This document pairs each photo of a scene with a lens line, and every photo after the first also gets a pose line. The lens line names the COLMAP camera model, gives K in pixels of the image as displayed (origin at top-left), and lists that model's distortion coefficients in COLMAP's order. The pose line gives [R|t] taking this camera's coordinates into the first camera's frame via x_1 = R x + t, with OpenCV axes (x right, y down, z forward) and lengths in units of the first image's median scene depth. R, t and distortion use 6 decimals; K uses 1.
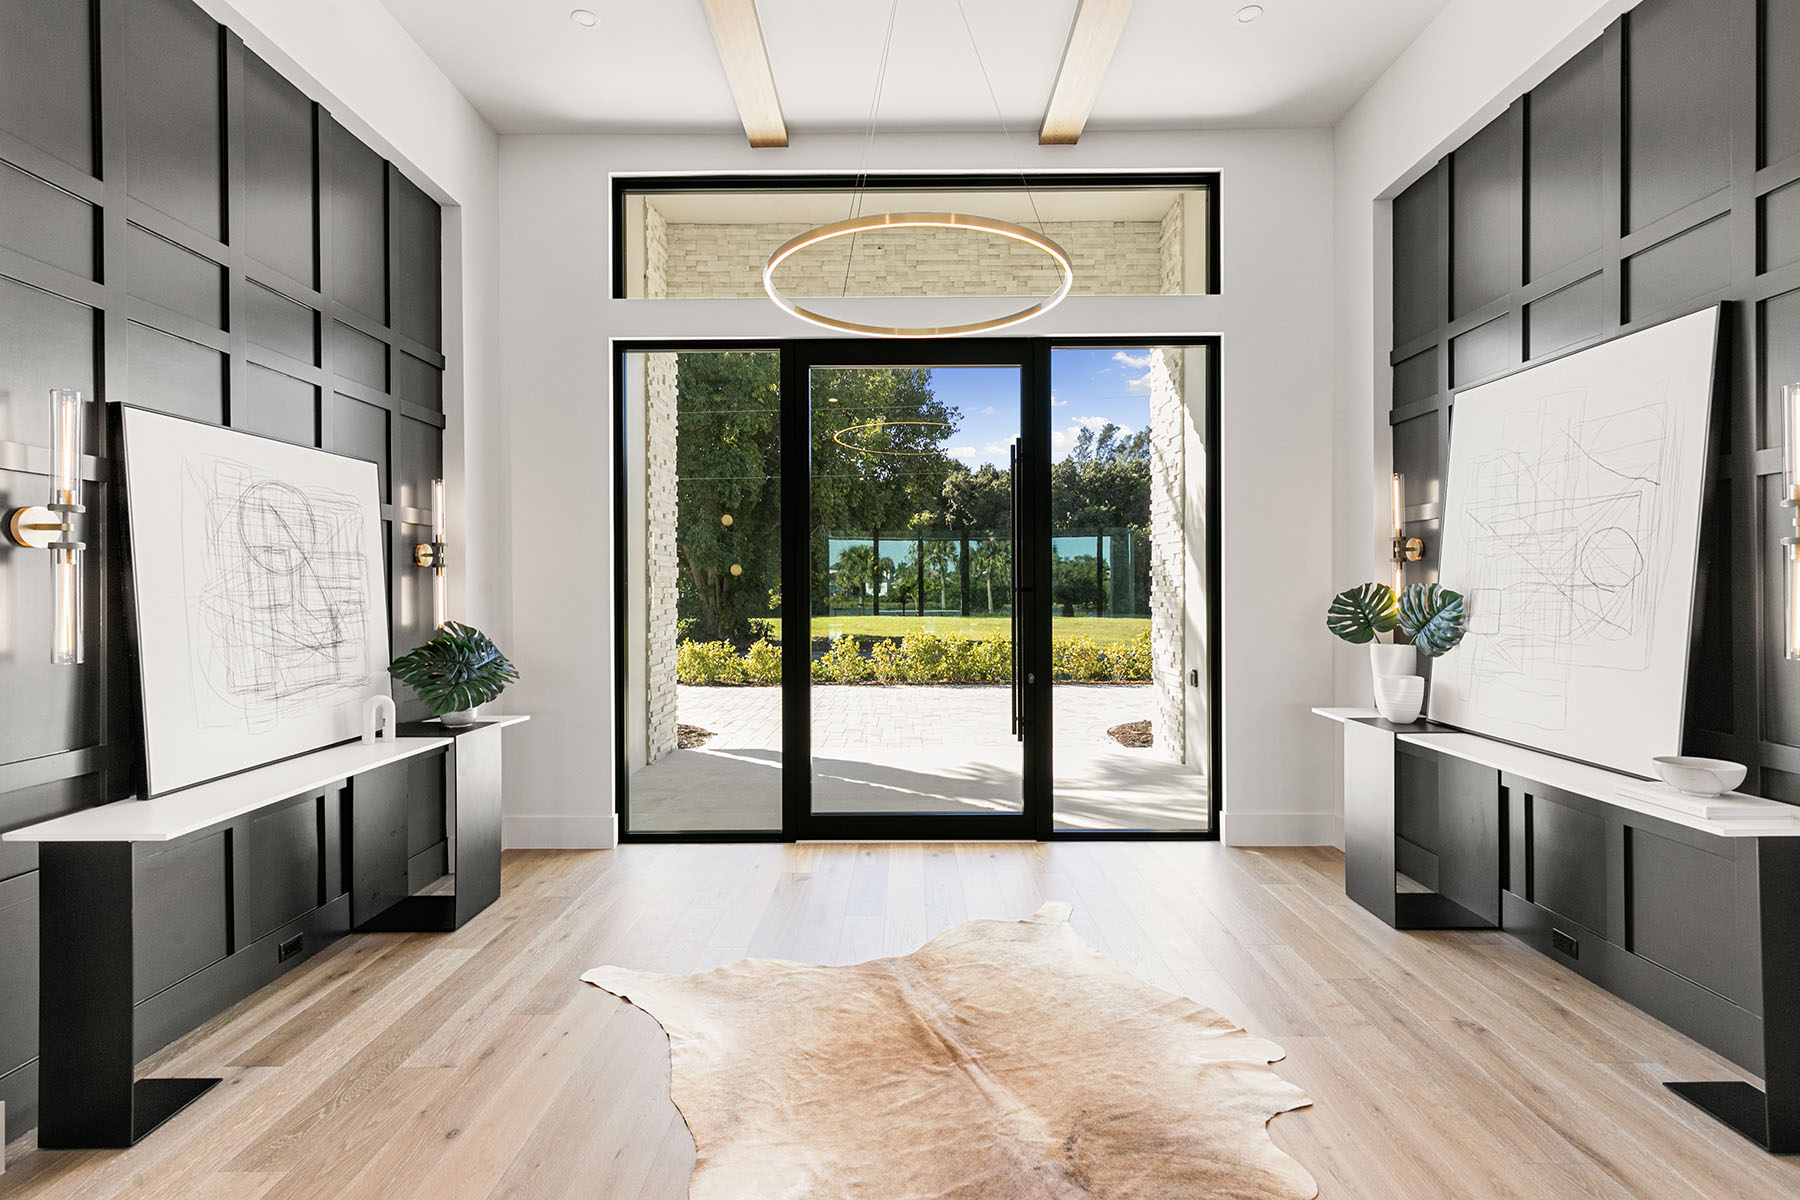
lens RADIAL K [[803.6, 0, 891.6], [0, 803.6, 590.1], [0, 0, 1]] dist [-0.002991, 0.000690]
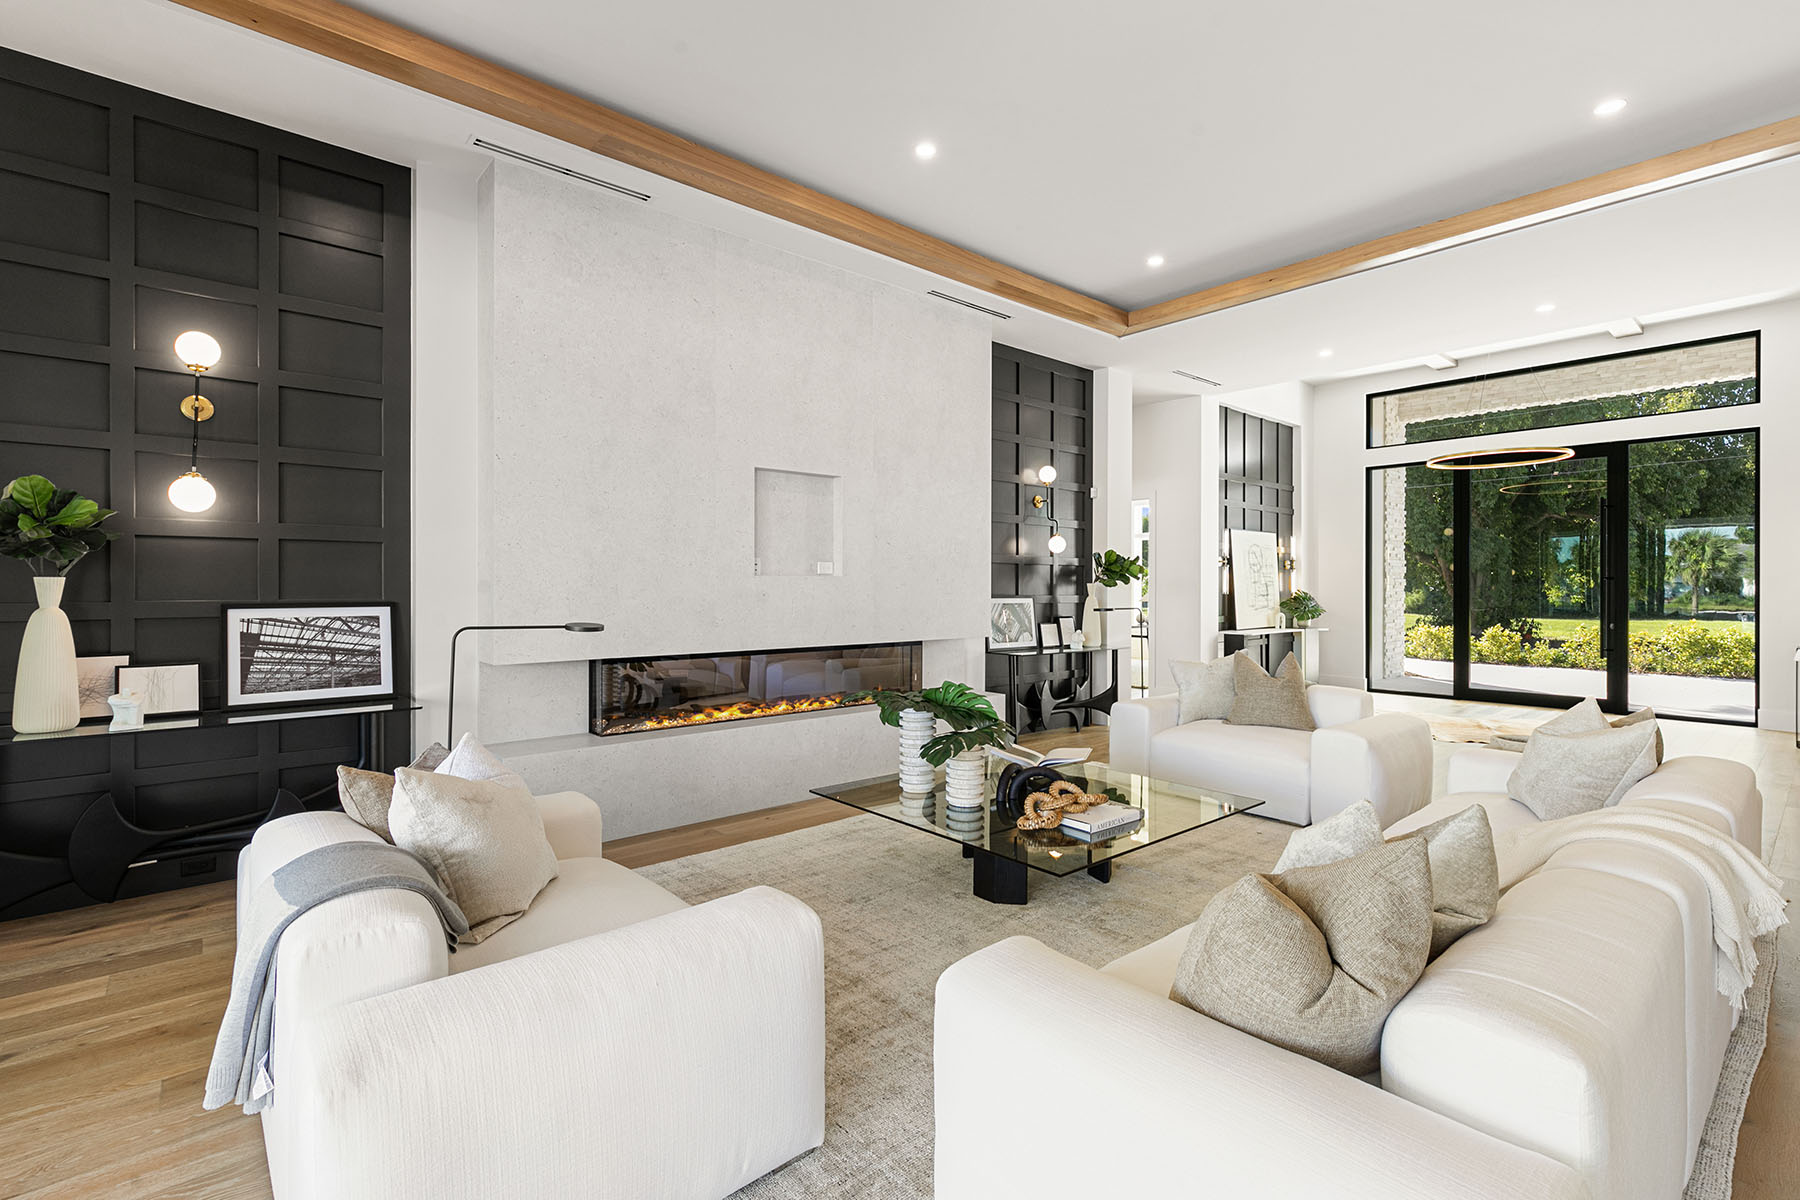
lens RADIAL K [[803.6, 0, 891.5], [0, 803.6, 587.0], [0, 0, 1]] dist [-0.002991, 0.000690]
pose [[0.656763, 0.004117, -0.754086, 0.530480], [-0.005113, 0.999986, 0.001006, 0.032231], [0.754080, 0.003195, 0.656775, -1.639704]]
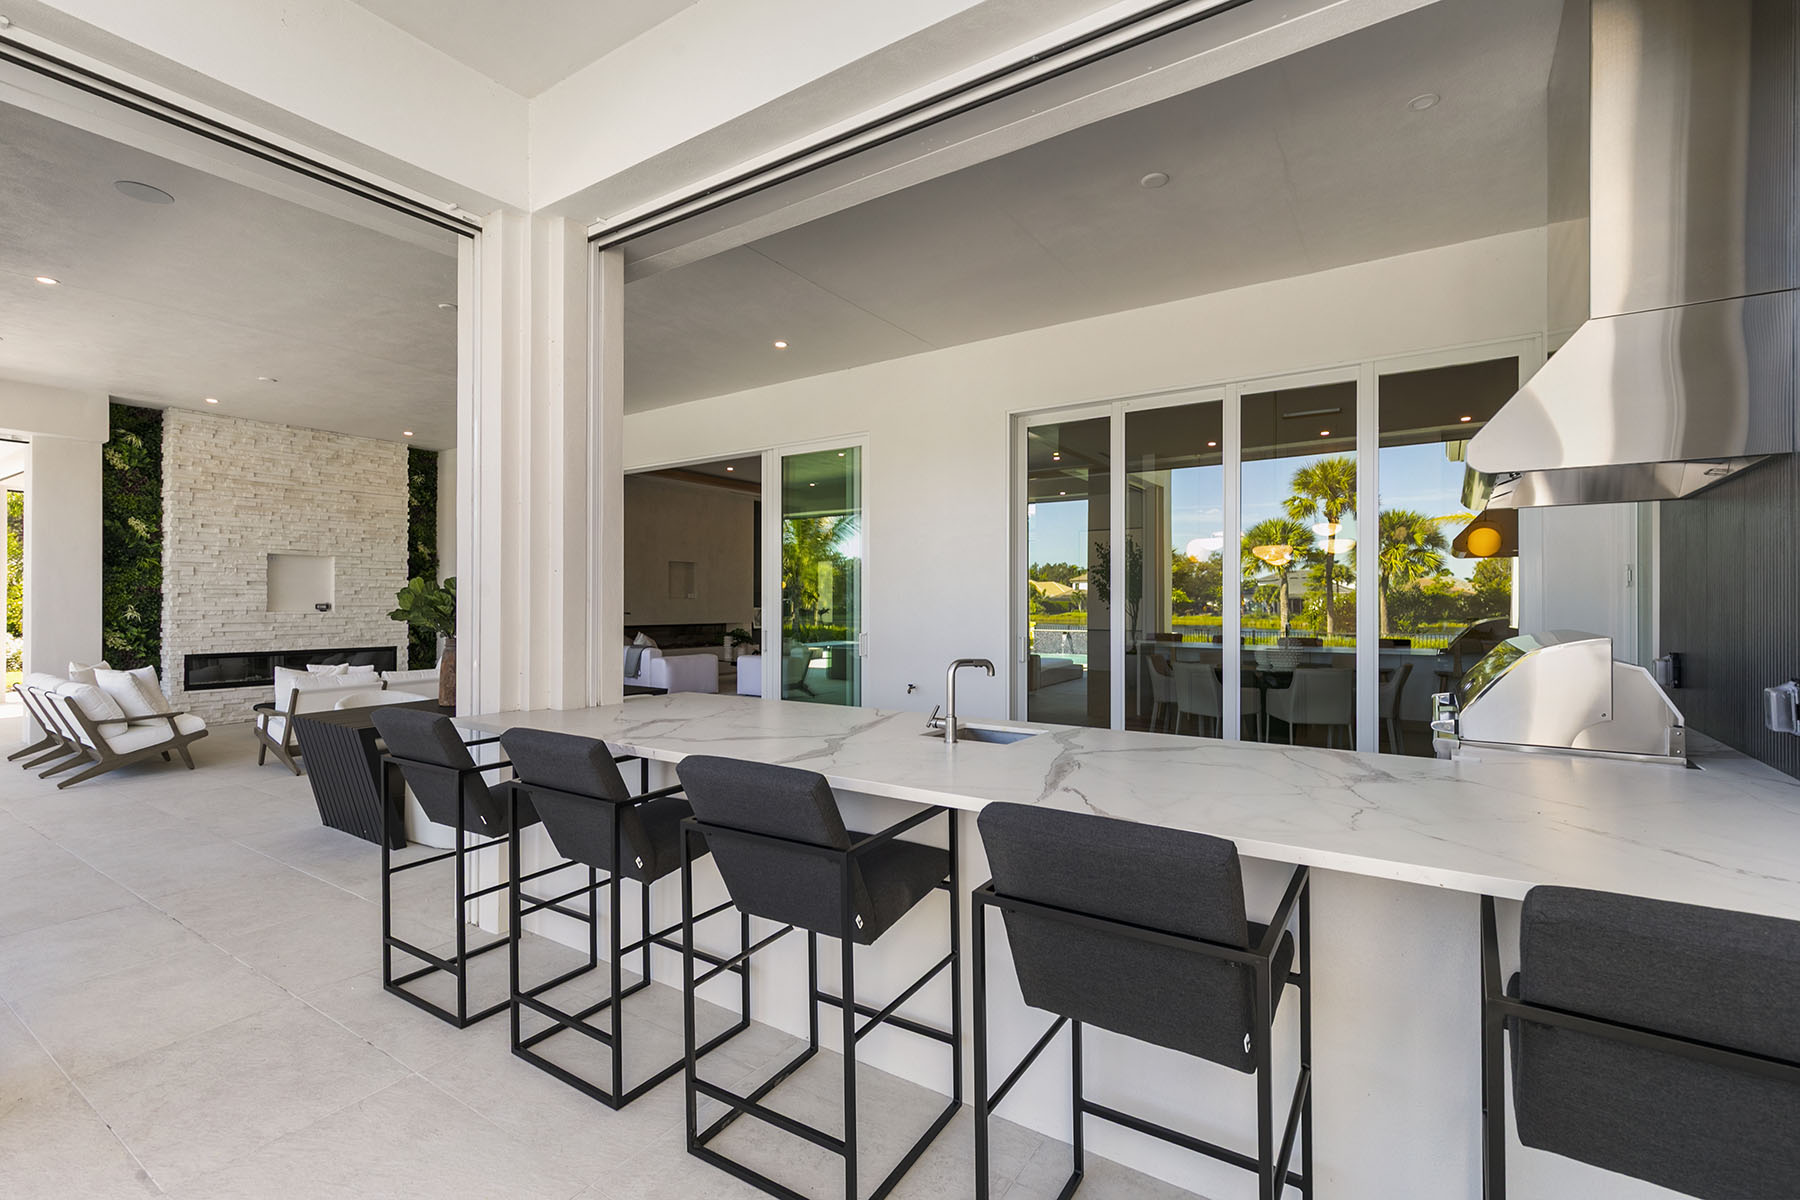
lens RADIAL K [[803.6, 0, 898.1], [0, 803.6, 604.1], [0, 0, 1]] dist [-0.002991, 0.000690]
pose [[0.832774, 0.002468, -0.553608, 2.248941], [-0.003904, 0.999991, -0.001415, 0.041563], [0.553599, 0.003340, 0.832776, -3.354177]]
